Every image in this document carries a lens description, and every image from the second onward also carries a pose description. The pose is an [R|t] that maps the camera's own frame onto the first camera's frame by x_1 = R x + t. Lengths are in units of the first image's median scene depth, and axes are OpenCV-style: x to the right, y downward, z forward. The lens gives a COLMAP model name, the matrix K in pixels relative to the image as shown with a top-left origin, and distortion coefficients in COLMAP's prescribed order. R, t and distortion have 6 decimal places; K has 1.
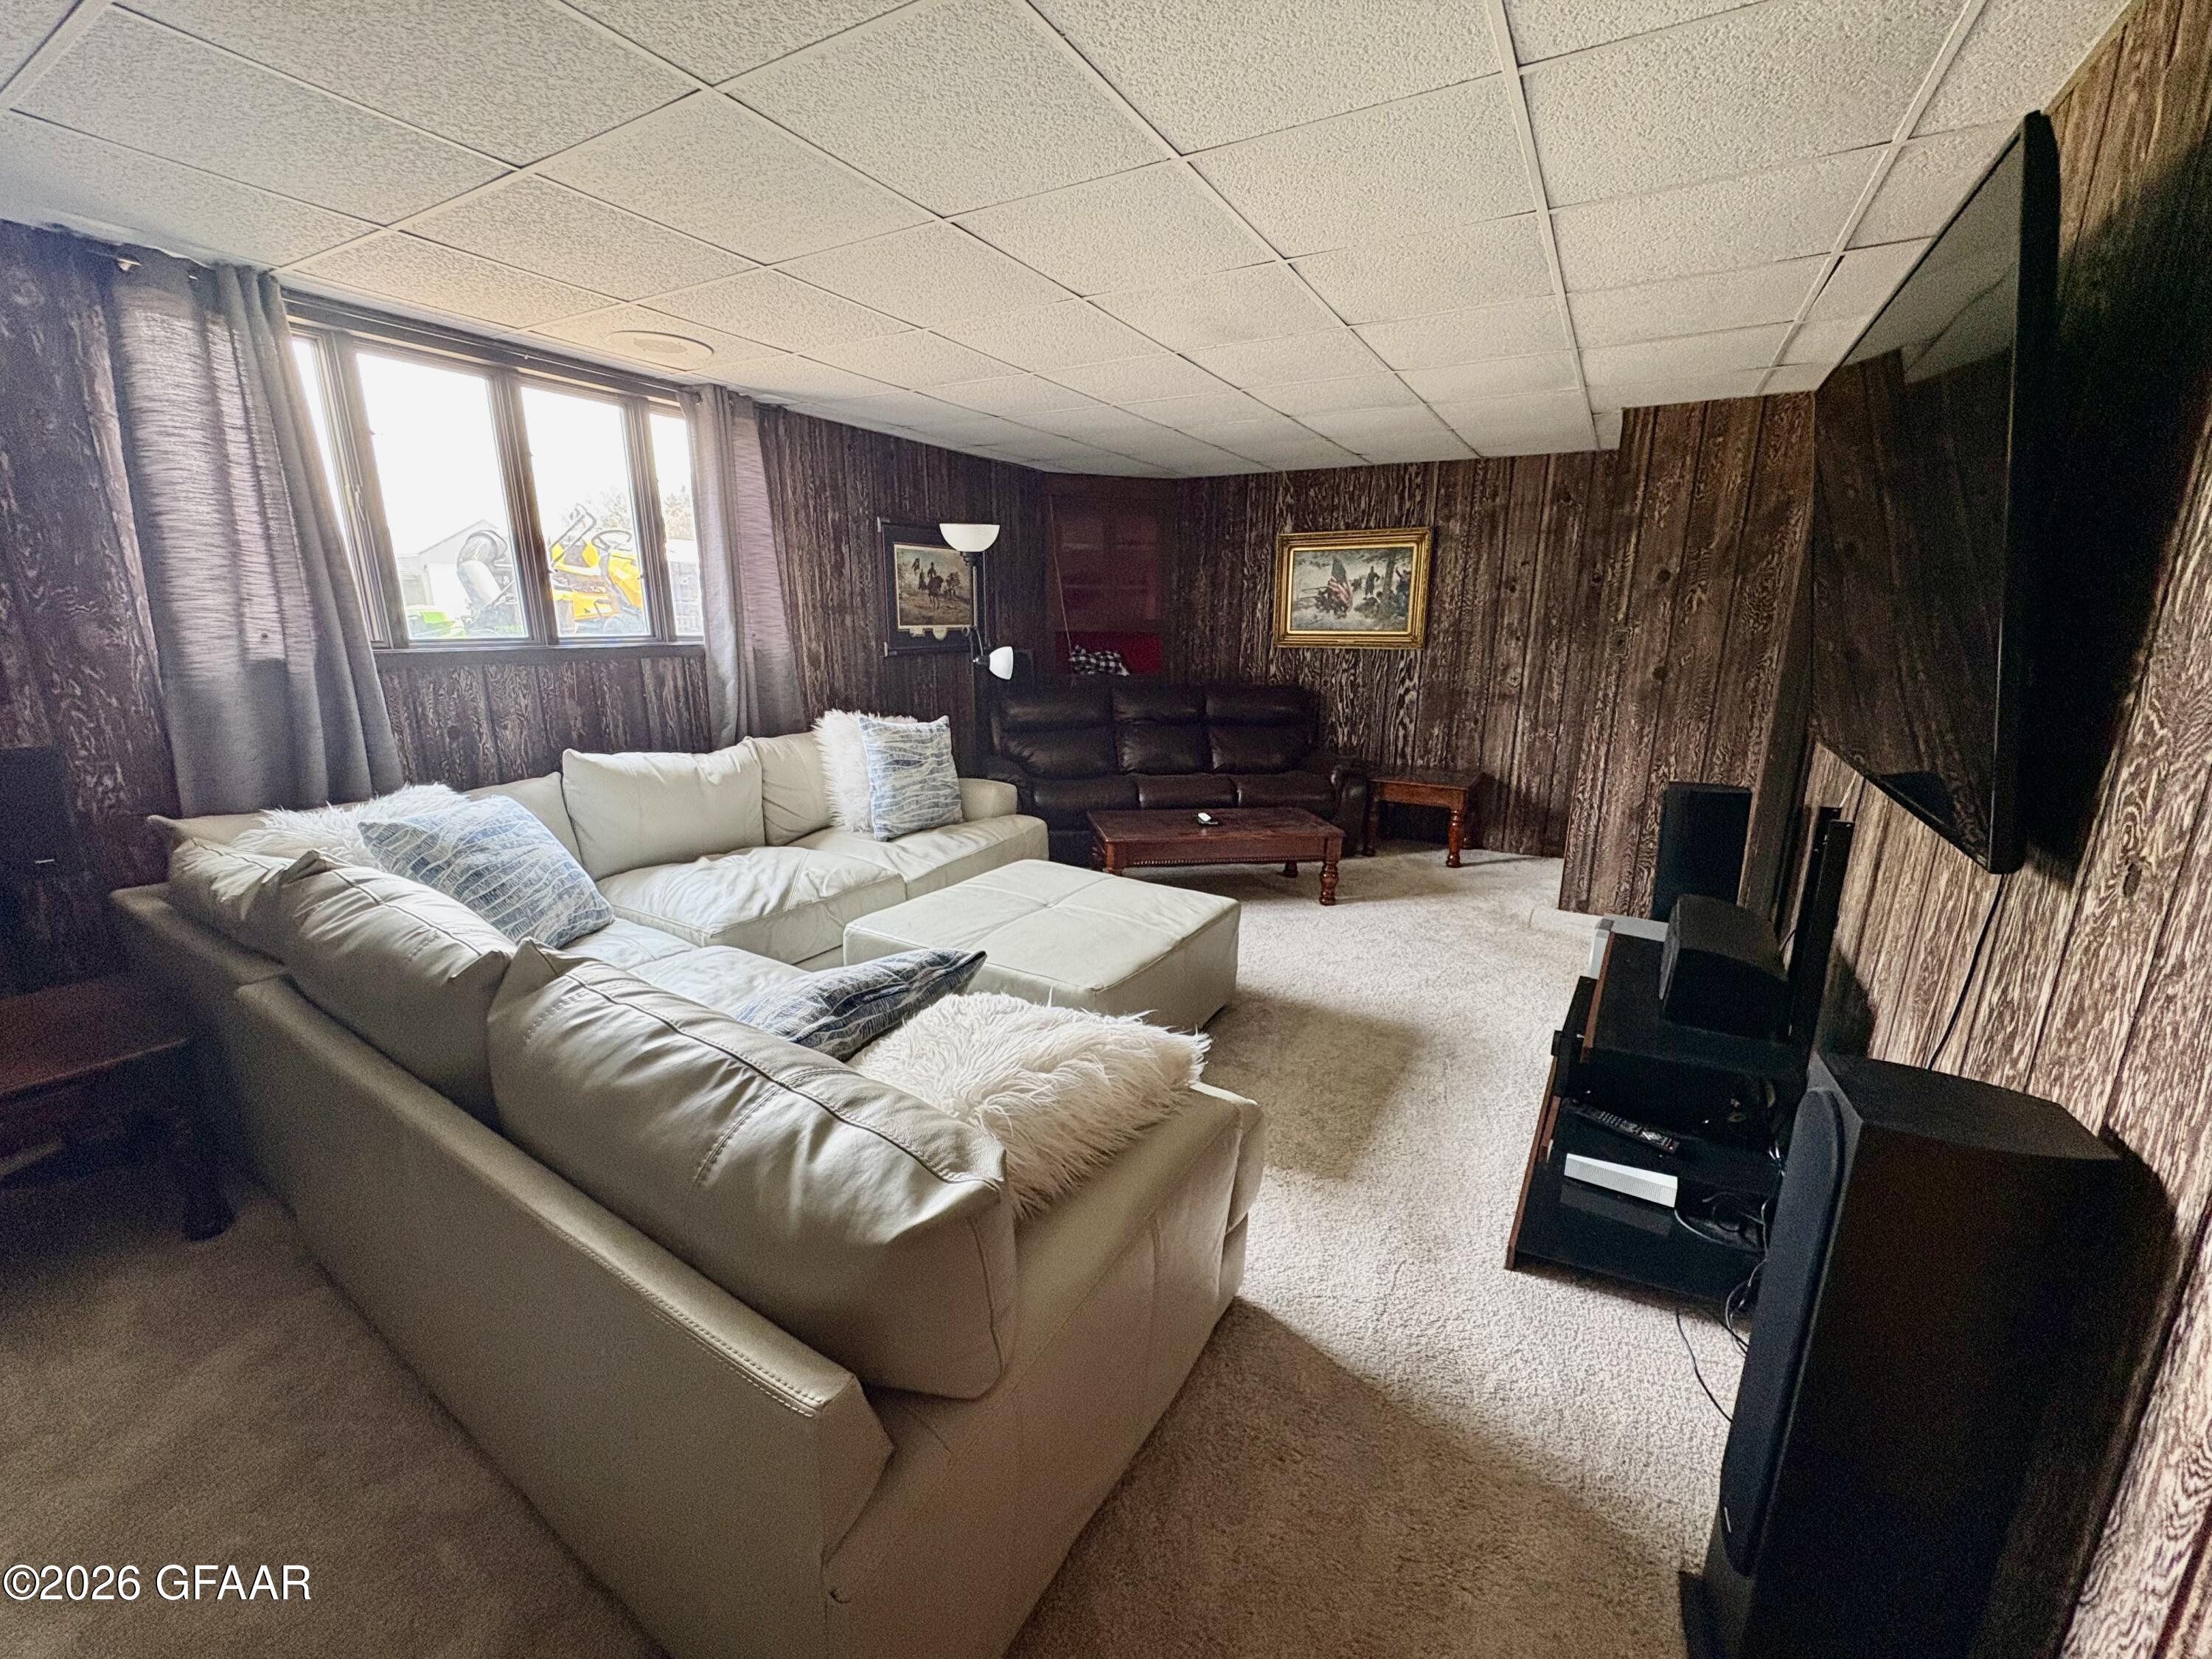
lens RADIAL K [[882.4, 0, 1109.3], [0, 882.4, 829.6], [0, 0, 1]] dist [-0.000138, -0.000292]
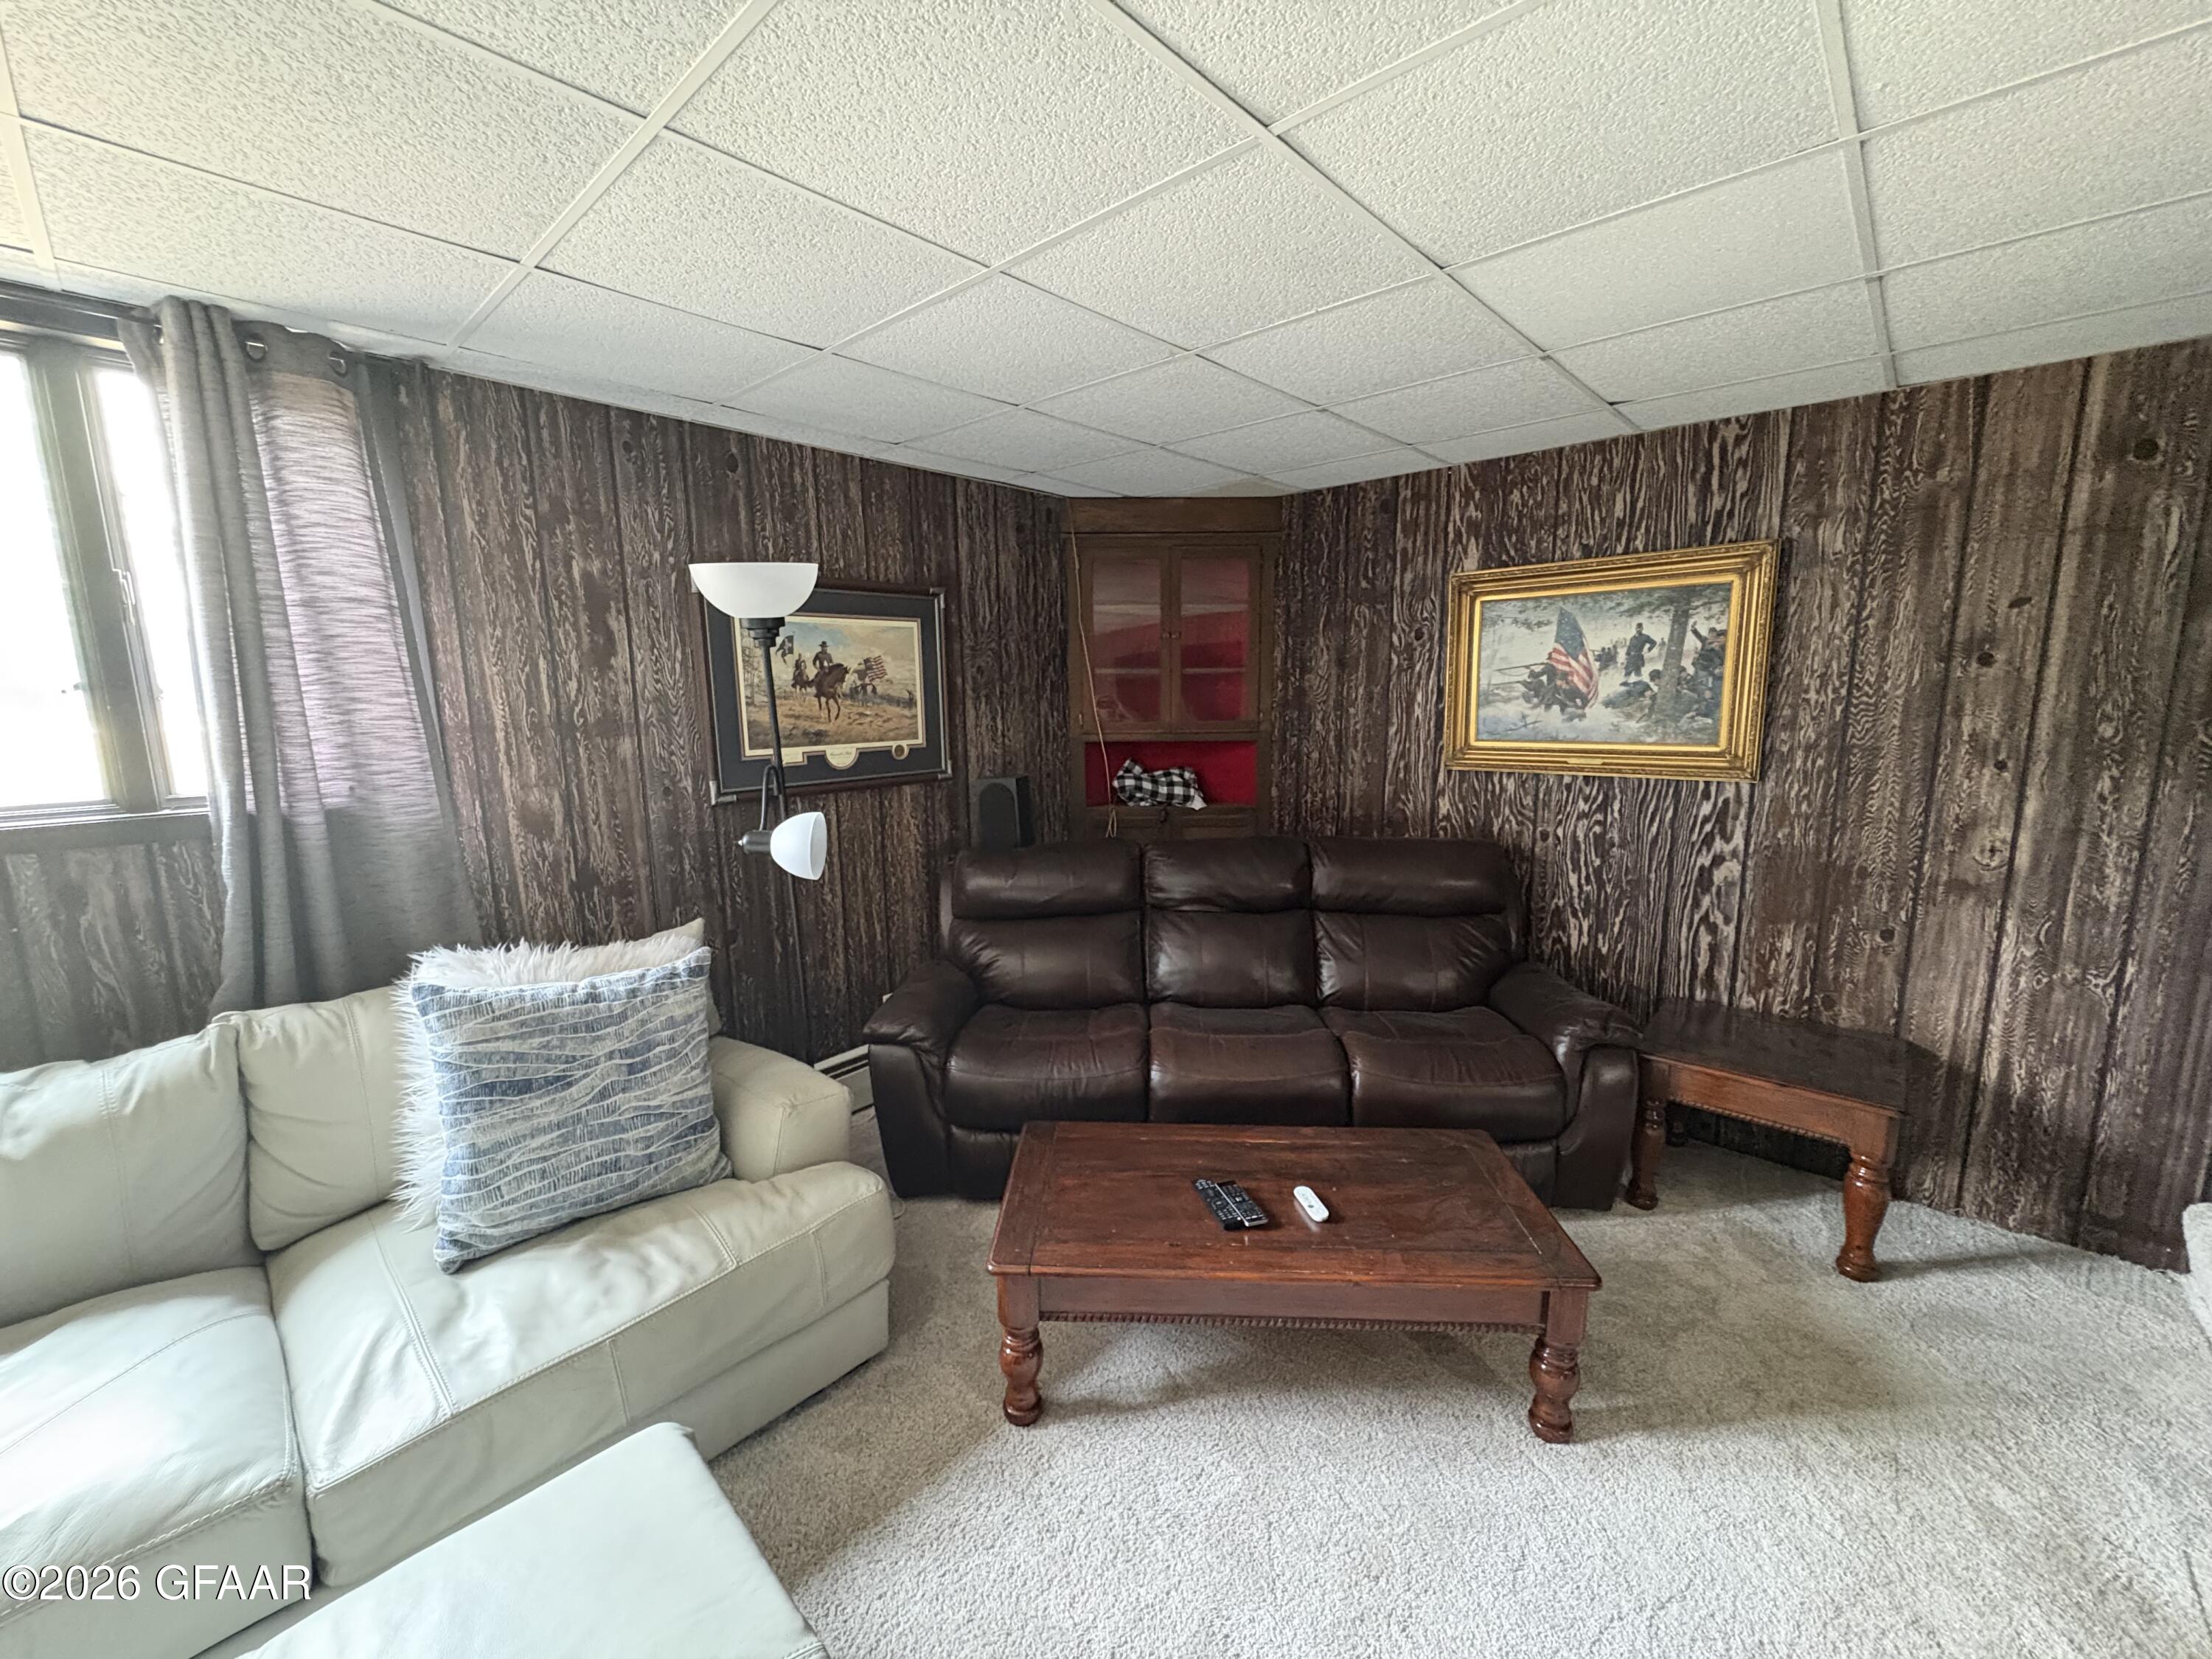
lens RADIAL K [[882.4, 0, 1105.0], [0, 882.4, 830.9], [0, 0, 1]] dist [-0.000138, -0.000292]
pose [[0.974989, 0.015983, -0.221679, 0.110600], [-0.033763, 0.996486, -0.076649, -0.129110], [0.219675, 0.082216, 0.972103, 0.447199]]
